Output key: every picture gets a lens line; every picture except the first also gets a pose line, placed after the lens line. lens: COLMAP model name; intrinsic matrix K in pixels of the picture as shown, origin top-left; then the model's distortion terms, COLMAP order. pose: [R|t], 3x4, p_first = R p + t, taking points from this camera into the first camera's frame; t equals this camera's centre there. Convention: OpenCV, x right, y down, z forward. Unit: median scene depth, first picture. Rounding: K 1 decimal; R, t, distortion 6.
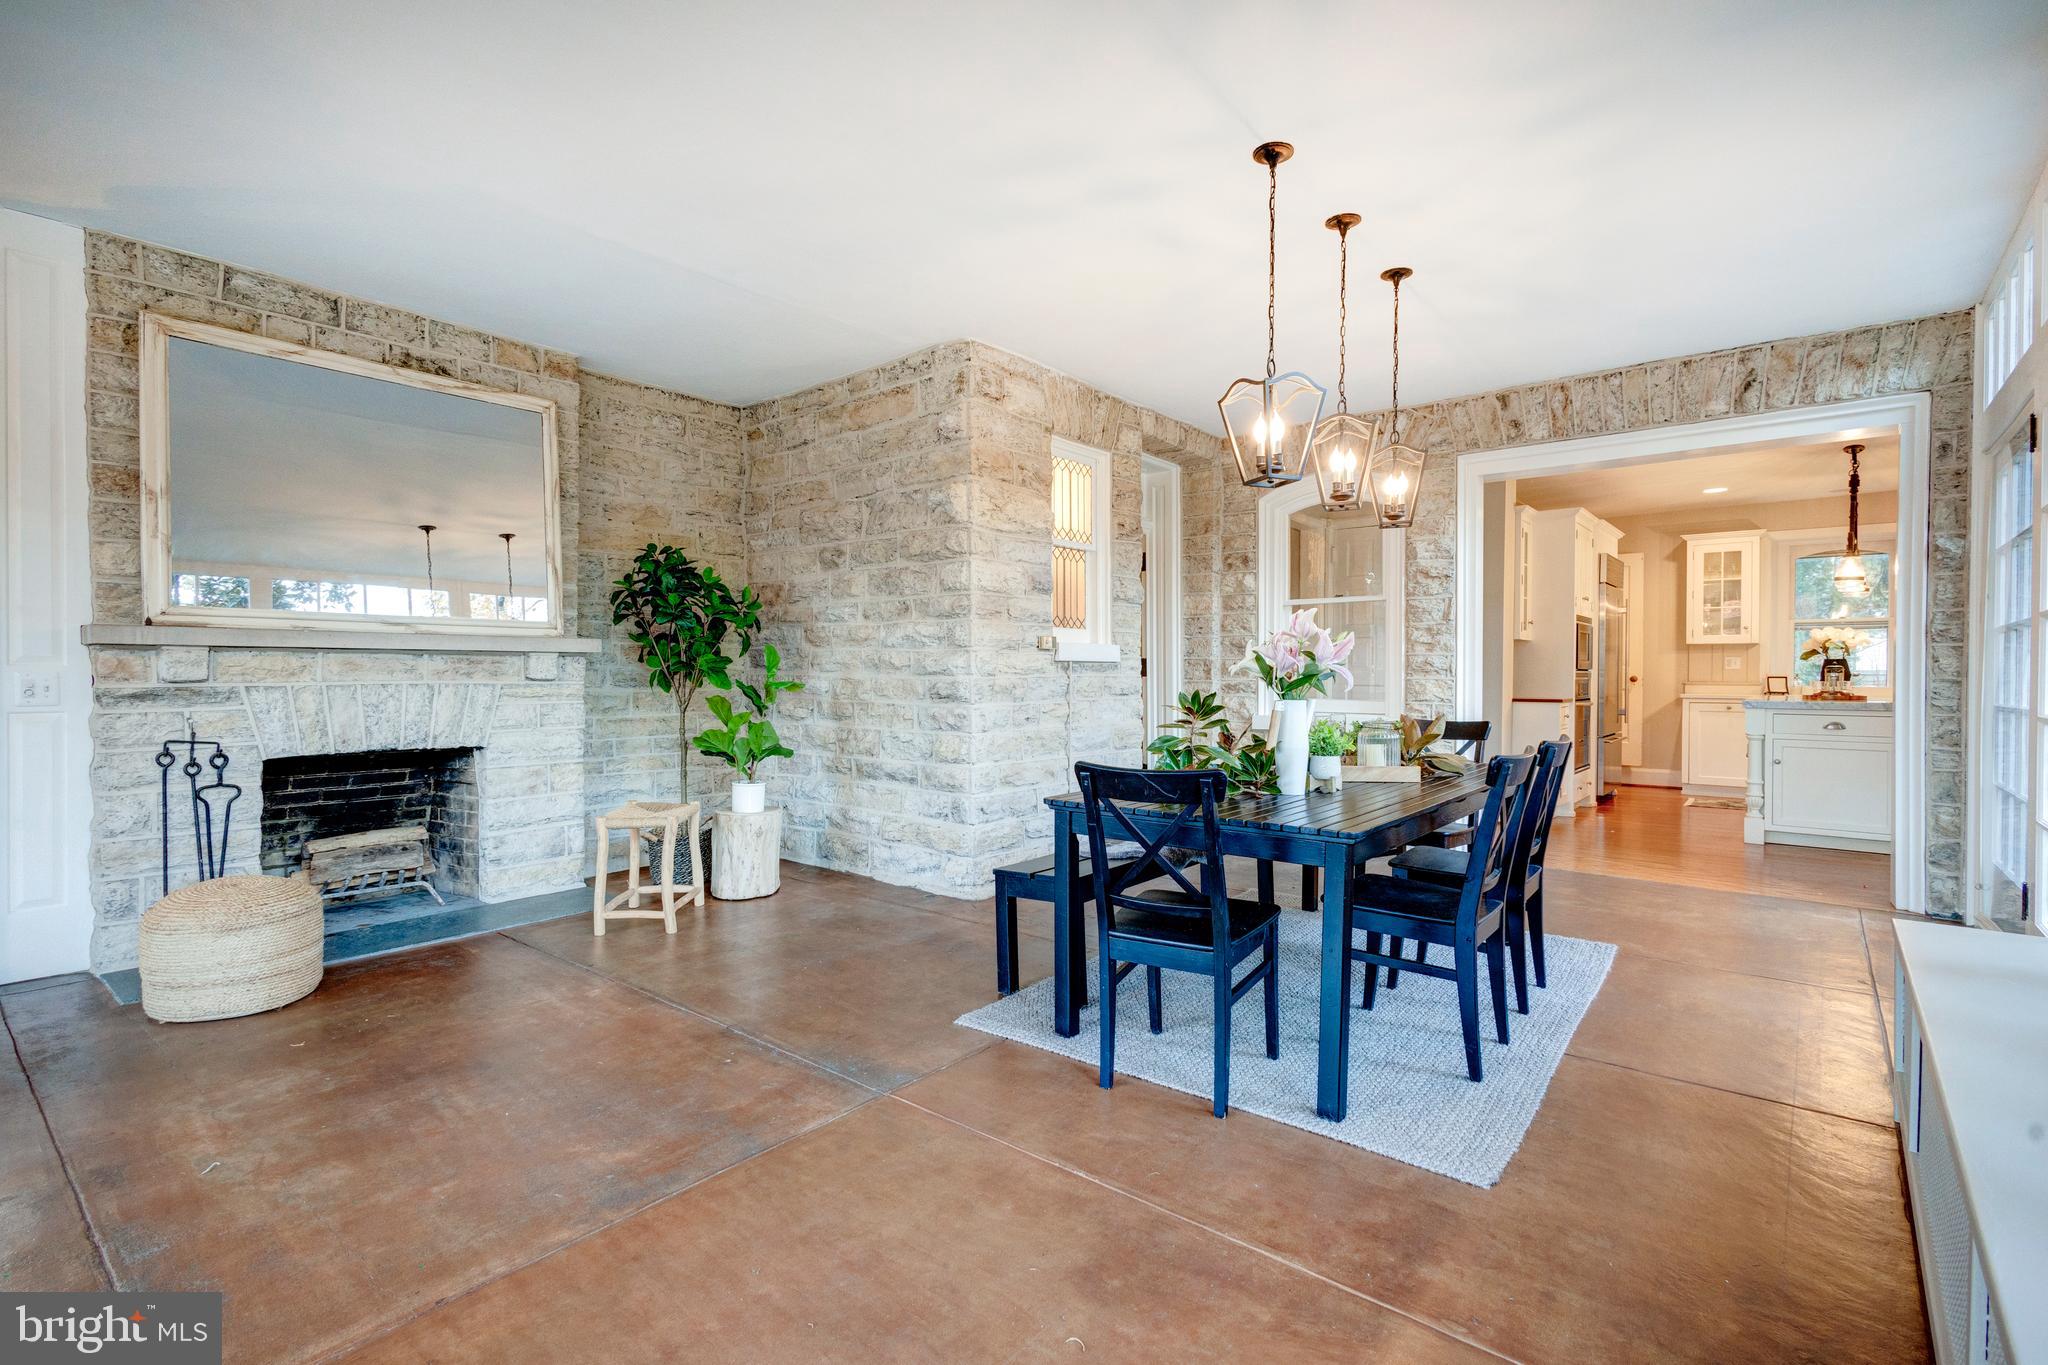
lens RADIAL K [[943.7, 0, 1030.8], [0, 943.7, 678.4], [0, 0, 1]] dist [0.002859, 0.000118]
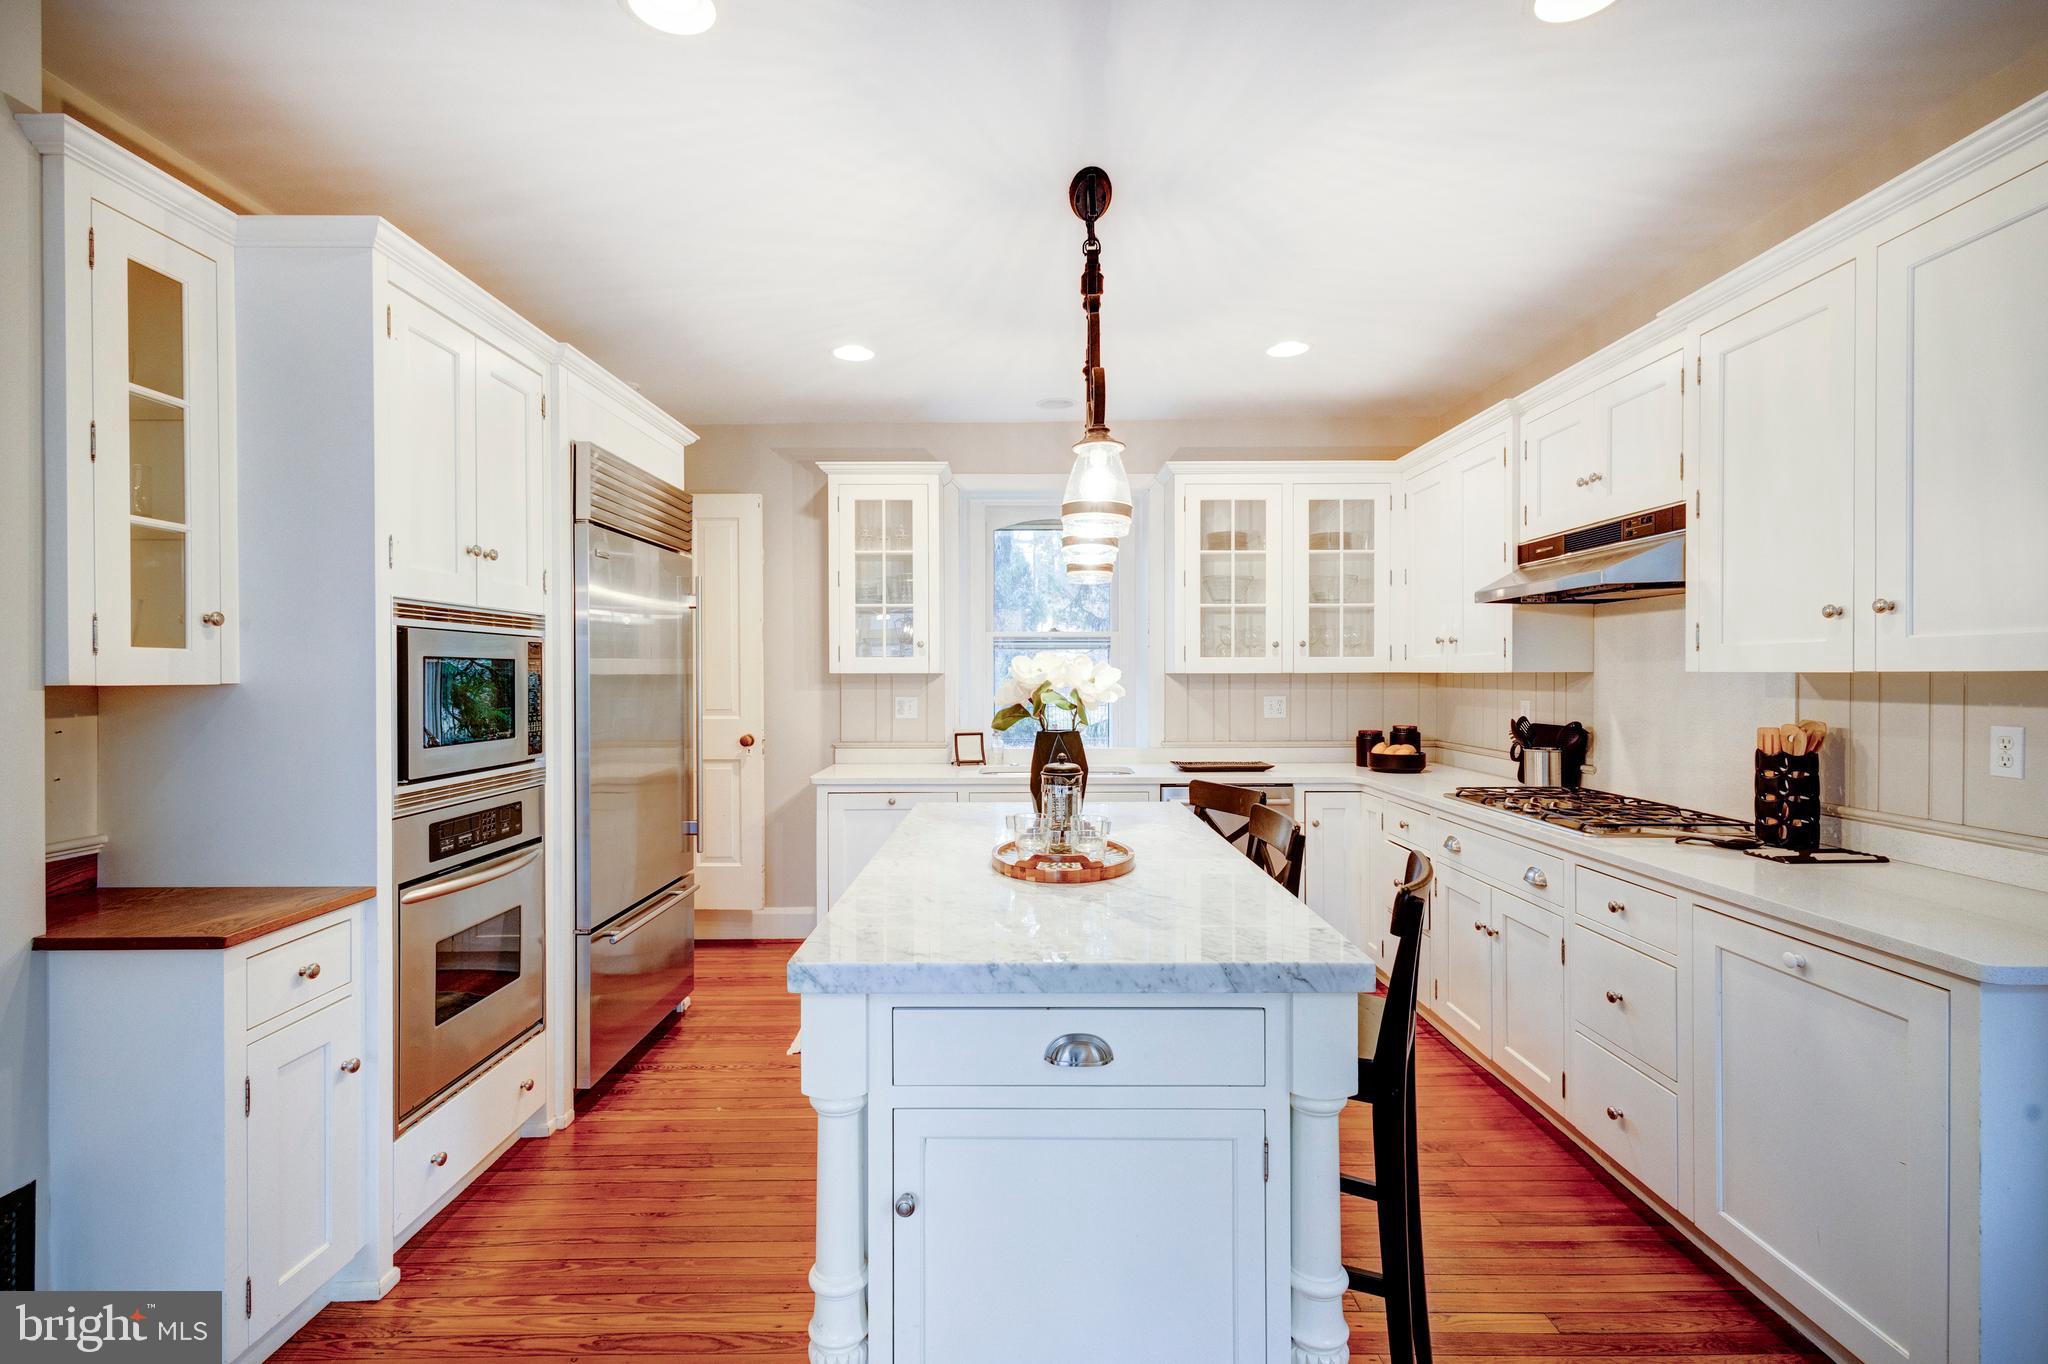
lens RADIAL K [[943.7, 0, 1030.8], [0, 943.7, 677.9], [0, 0, 1]] dist [0.002859, 0.000118]
pose [[0.764073, -0.009479, 0.645061, 0.454453], [0.011780, 0.999930, 0.000740, -0.033962], [-0.645023, 0.007034, 0.764131, 0.546274]]
